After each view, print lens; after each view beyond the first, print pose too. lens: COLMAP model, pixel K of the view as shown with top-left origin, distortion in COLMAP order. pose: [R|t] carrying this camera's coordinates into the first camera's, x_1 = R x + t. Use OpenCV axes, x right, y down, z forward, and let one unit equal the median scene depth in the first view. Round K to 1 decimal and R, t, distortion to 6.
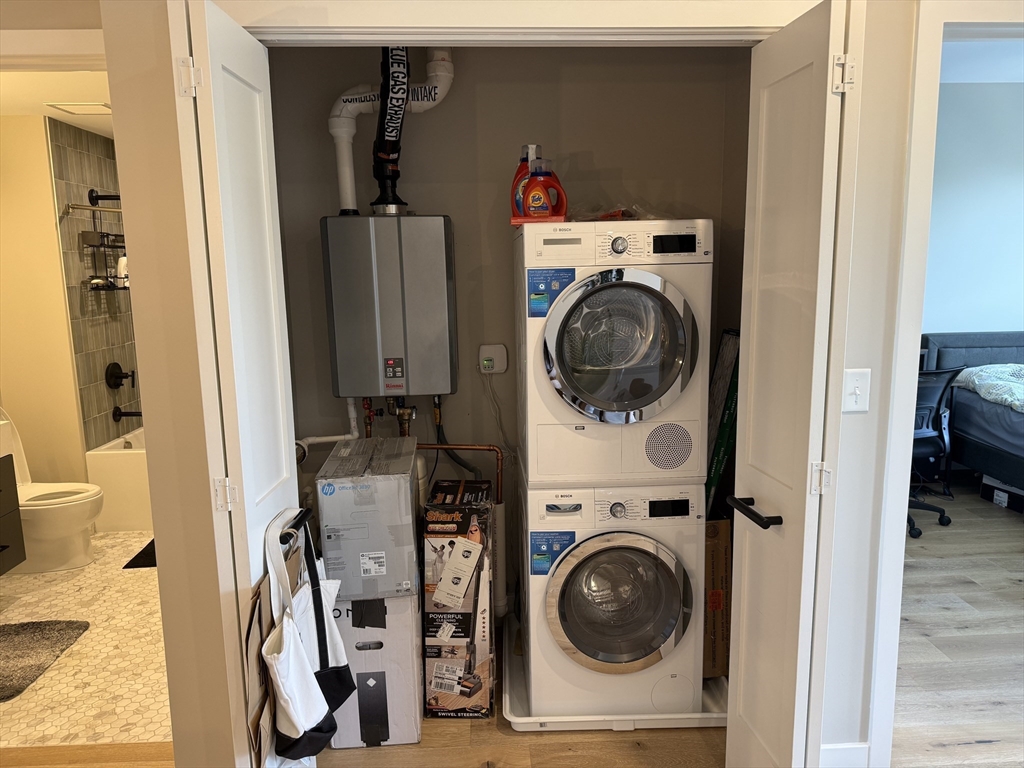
lens RADIAL K [[713.6, 0, 511.4], [0, 713.6, 384.5], [0, 0, 1]] dist [0.044091, -0.059089]
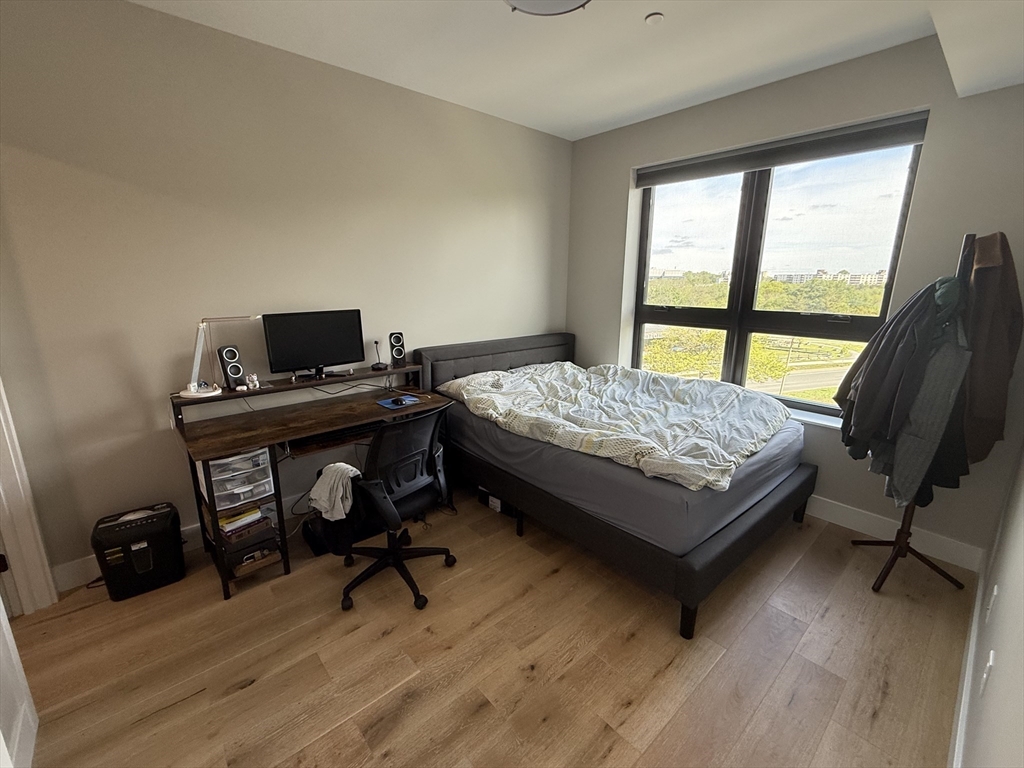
lens RADIAL K [[443.2, 0, 512.2], [0, 443.2, 382.1], [0, 0, 1]] dist [-0.000542, -0.000023]
pose [[0.774807, -0.122243, 0.620266, 0.327501], [0.082047, 0.992273, 0.093070, -0.082996], [-0.626851, -0.021221, 0.778850, 0.493994]]
